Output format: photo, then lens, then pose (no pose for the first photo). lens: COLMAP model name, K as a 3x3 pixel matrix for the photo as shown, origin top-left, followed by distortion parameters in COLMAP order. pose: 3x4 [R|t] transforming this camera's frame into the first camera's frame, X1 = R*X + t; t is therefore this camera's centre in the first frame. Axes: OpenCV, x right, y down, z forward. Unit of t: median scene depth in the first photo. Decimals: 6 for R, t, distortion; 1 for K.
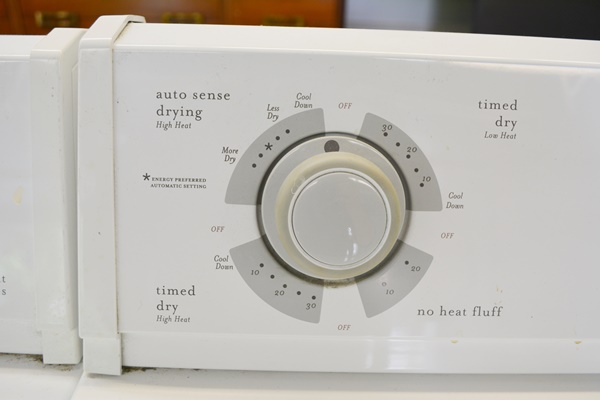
lens RADIAL K [[555.7, 0, 299.9], [0, 555.7, 201.3], [0, 0, 1]] dist [-0.075852, -0.008898]
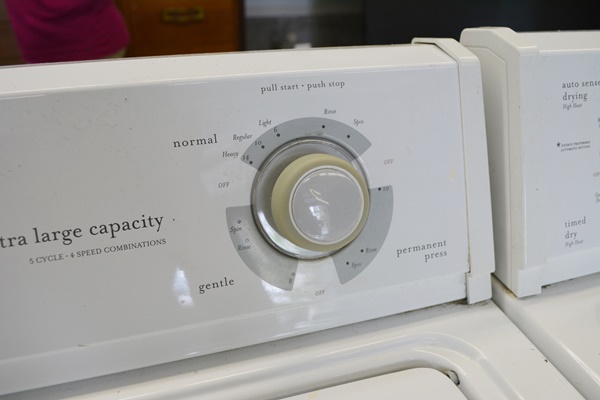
lens RADIAL K [[515.0, 0, 297.1], [0, 515.0, 210.1], [0, 0, 1]] dist [-0.074996, 0.010284]
pose [[0.945230, -0.167044, 0.280423, -1.262257], [0.160311, 0.985949, 0.046950, -0.045472], [-0.284326, 0.000576, 0.958728, -0.041892]]
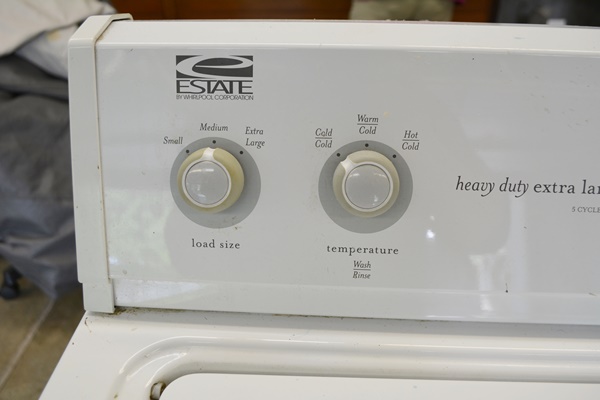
lens RADIAL K [[515.0, 0, 302.7], [0, 515.0, 203.6], [0, 0, 1]] dist [-0.074996, 0.010284]
pose [[0.998099, 0.000885, -0.061632, -4.718630], [0.003300, 0.997696, 0.067758, -0.162054], [0.061550, -0.067833, 0.995796, -0.088107]]
